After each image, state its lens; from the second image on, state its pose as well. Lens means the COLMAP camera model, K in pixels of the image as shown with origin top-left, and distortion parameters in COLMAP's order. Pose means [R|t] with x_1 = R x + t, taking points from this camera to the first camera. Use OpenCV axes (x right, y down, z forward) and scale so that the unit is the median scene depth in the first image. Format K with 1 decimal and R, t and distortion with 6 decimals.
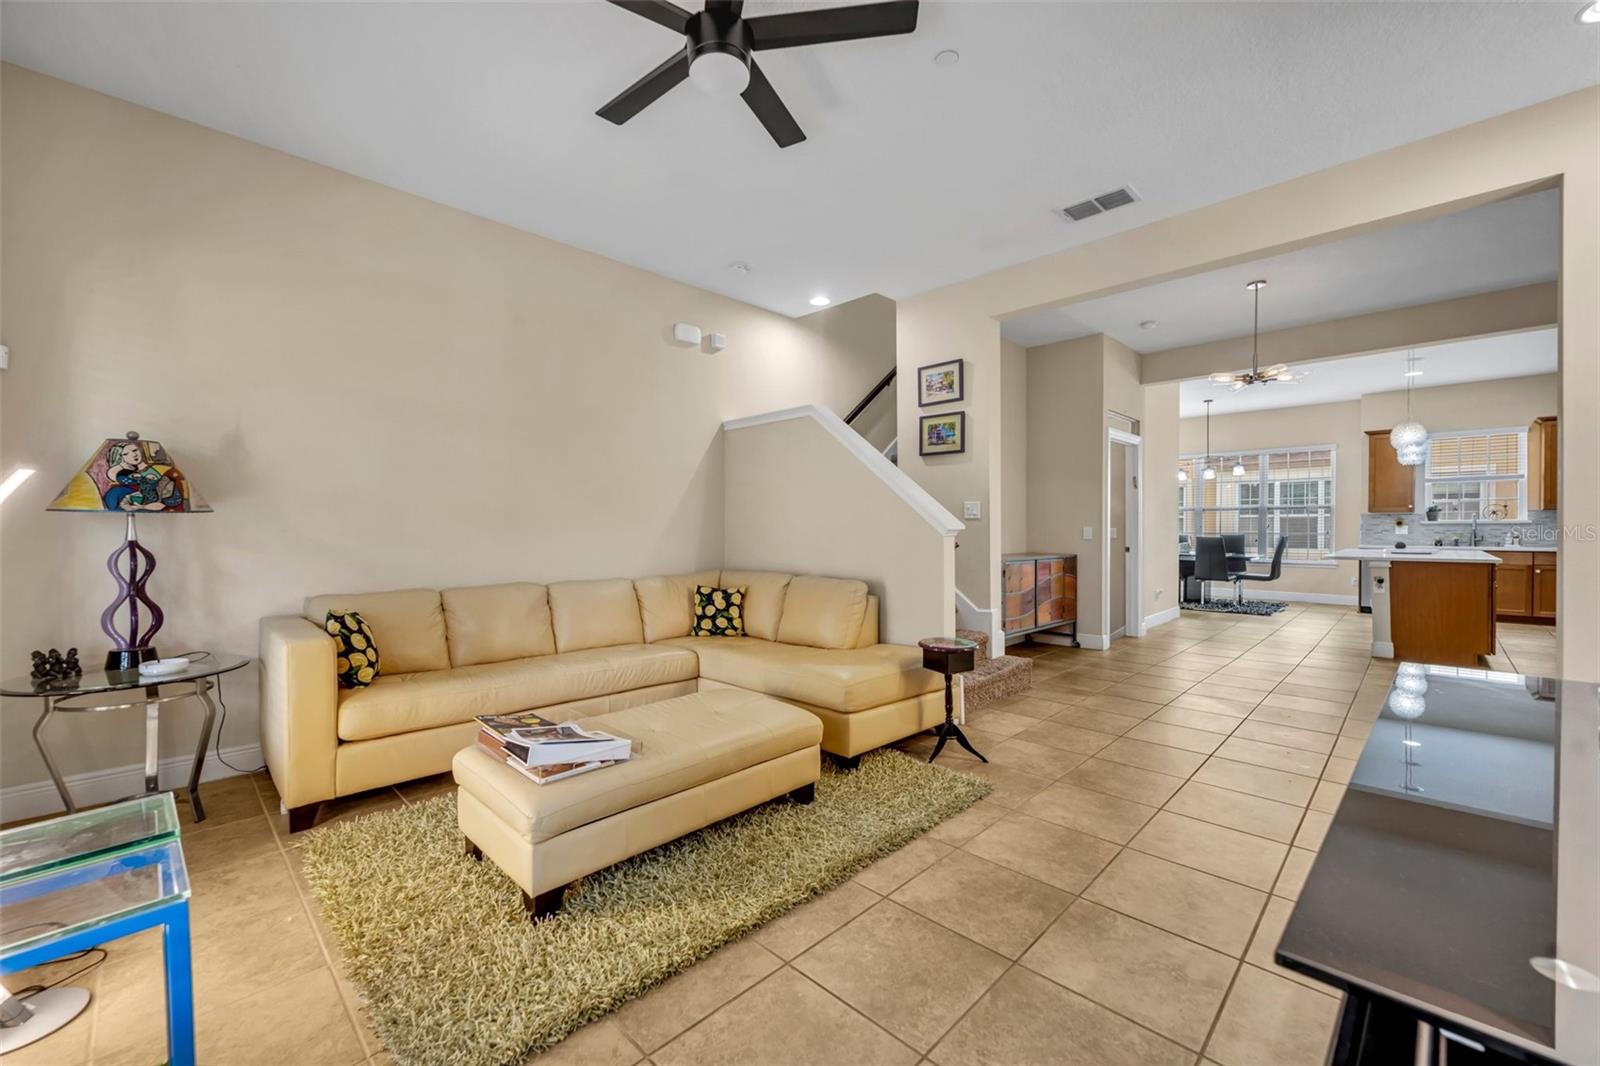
lens RADIAL K [[638.8, 0, 798.5], [0, 638.8, 537.3], [0, 0, 1]] dist [-0.003305, 0.001074]
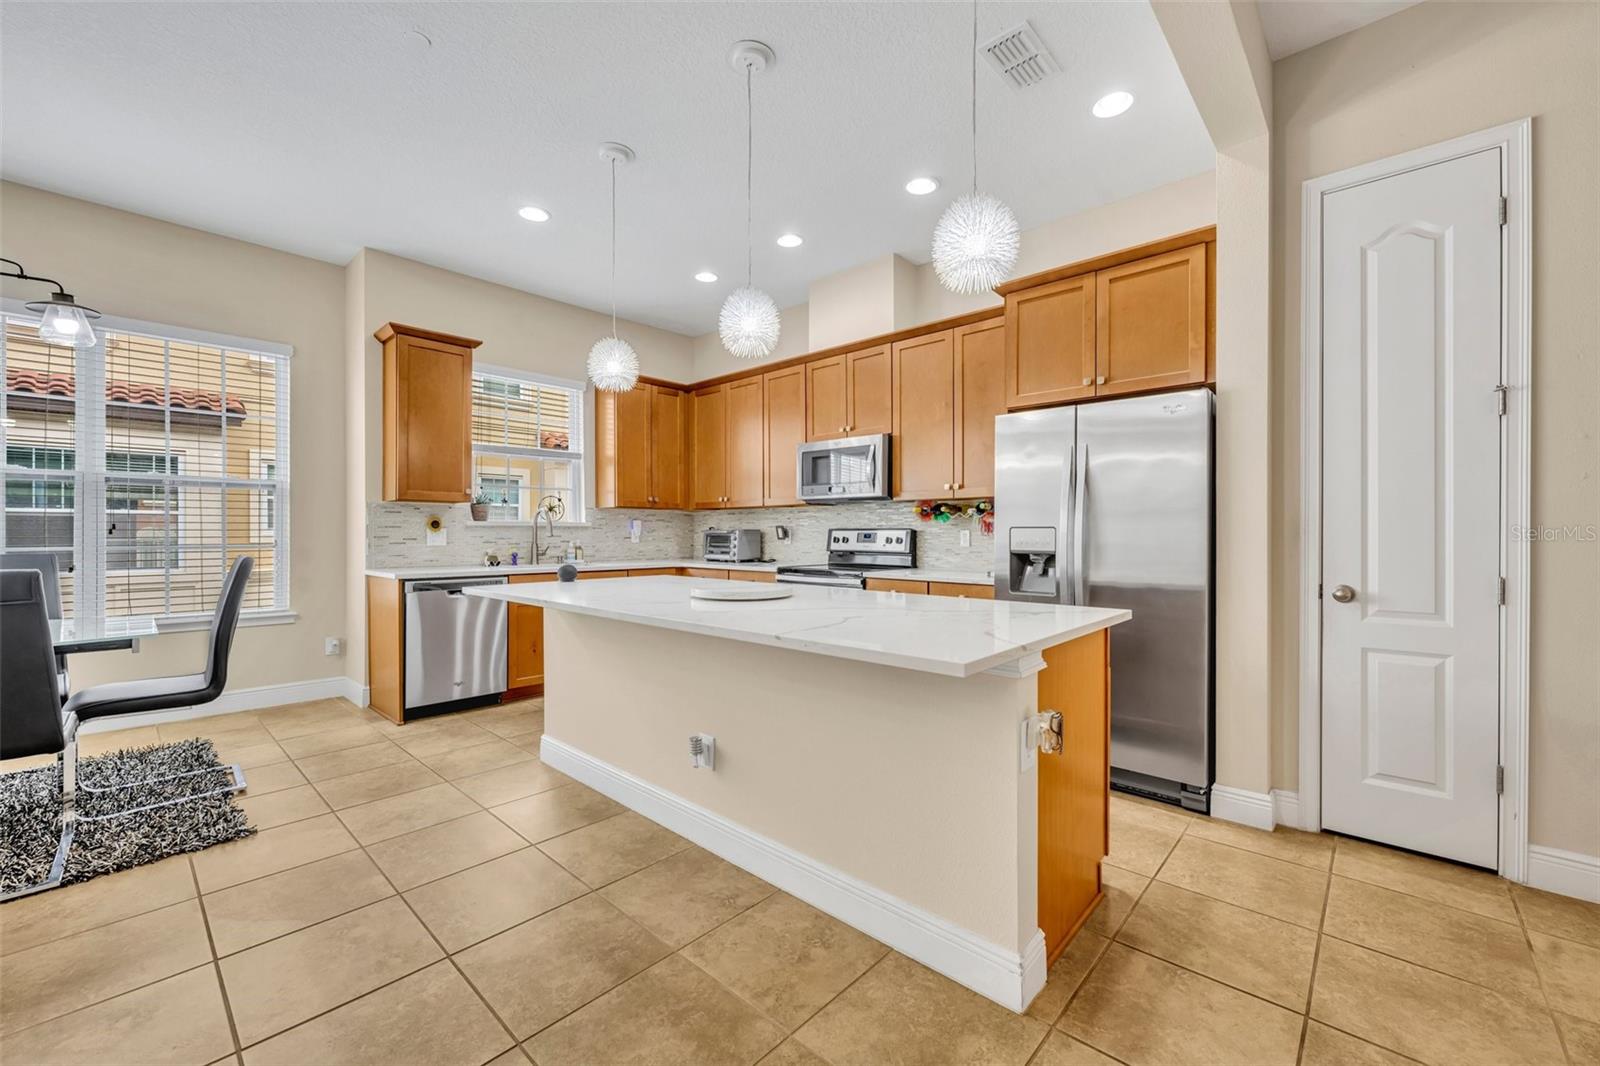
lens RADIAL K [[638.8, 0, 798.2], [0, 638.8, 534.0], [0, 0, 1]] dist [-0.003305, 0.001074]
pose [[-0.038029, 0.003373, 0.999271, 0.743088], [0.012563, 0.999917, -0.002897, -0.015748], [-0.999198, 0.012443, -0.038069, 1.287178]]
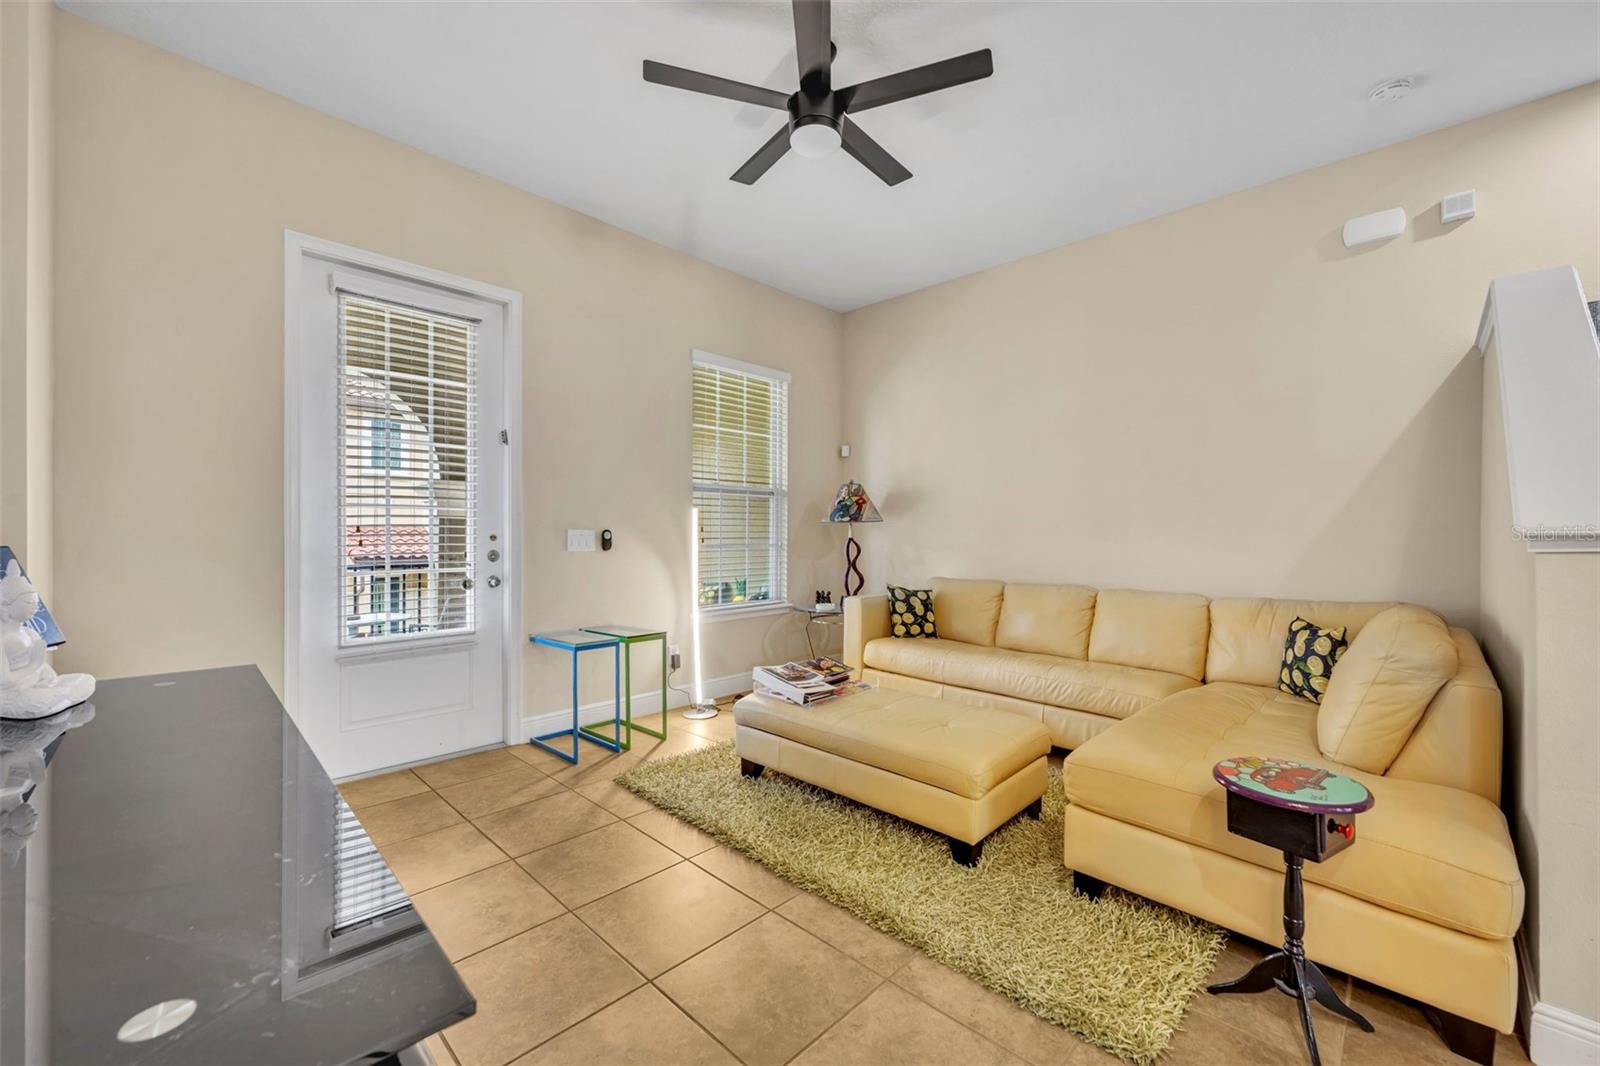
lens RADIAL K [[638.8, 0, 795.9], [0, 638.8, 535.9], [0, 0, 1]] dist [-0.003305, 0.001074]
pose [[0.014689, 0.007926, -0.999861, 0.448612], [-0.017624, 0.999815, 0.007667, -0.005552], [0.999737, 0.017509, 0.014826, 0.412671]]
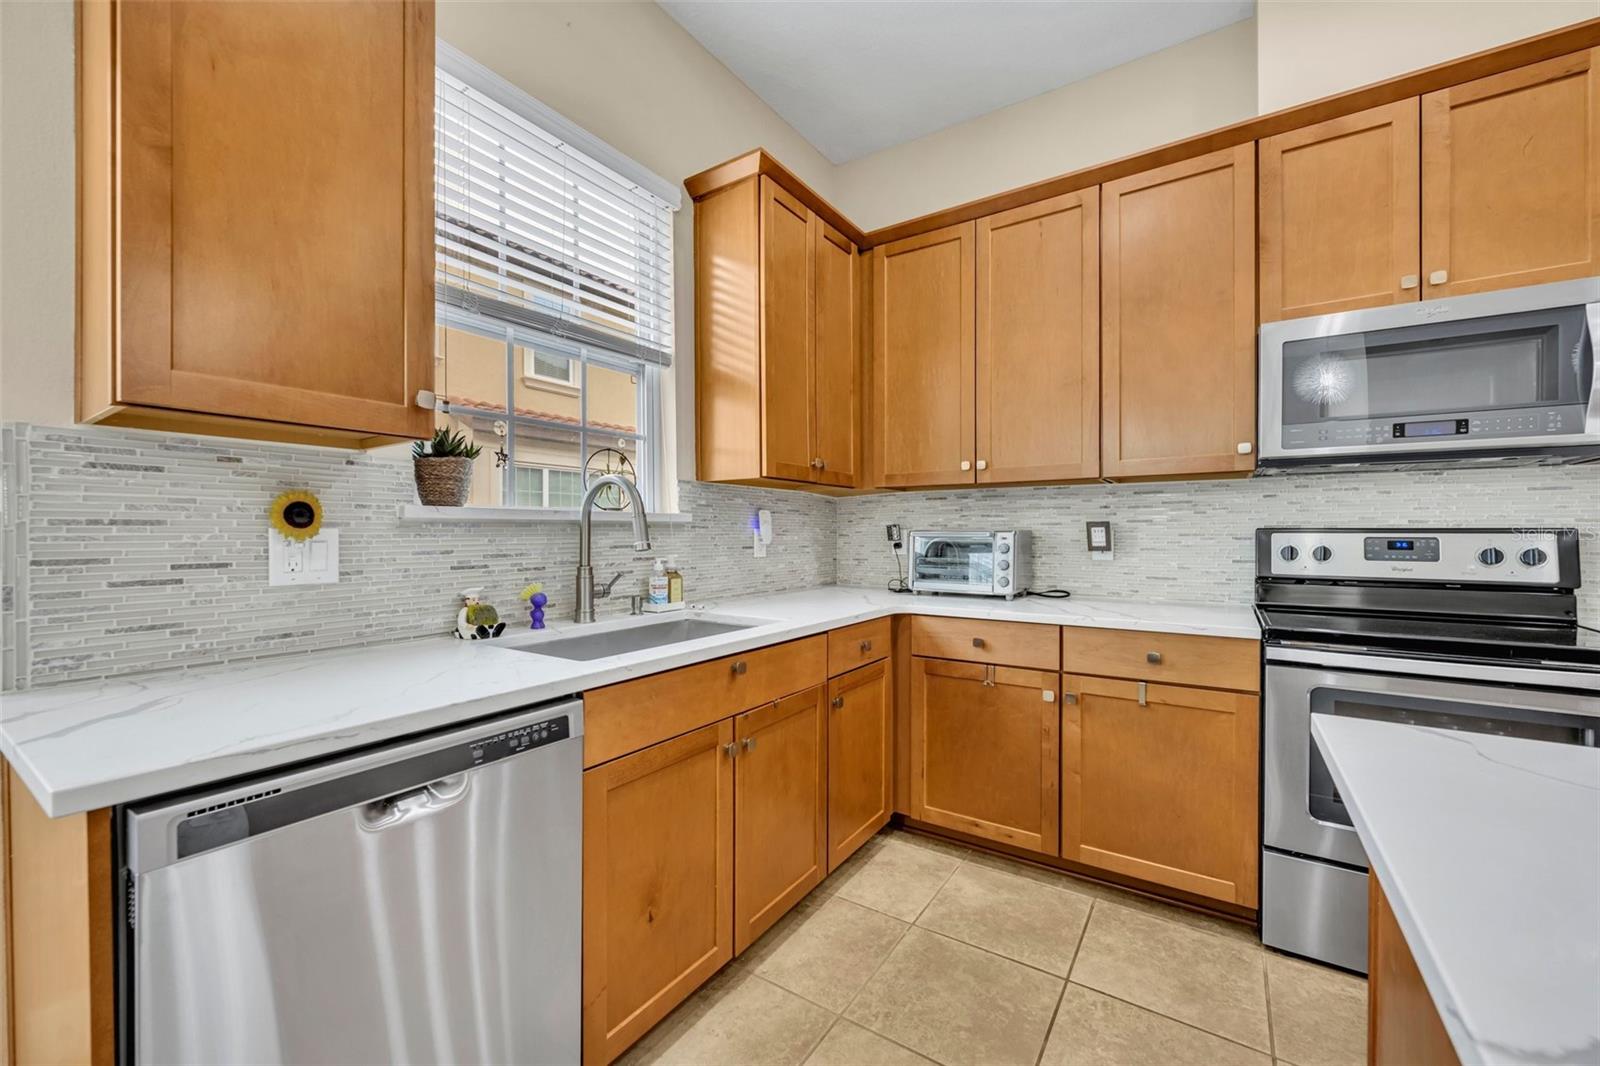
lens RADIAL K [[638.8, 0, 796.7], [0, 638.8, 535.8], [0, 0, 1]] dist [-0.003305, 0.001074]
pose [[-0.187613, -0.002126, 0.982241, 1.358136], [0.014120, 0.999888, 0.004861, -0.027750], [-0.982142, 0.014781, -0.187562, 1.608589]]
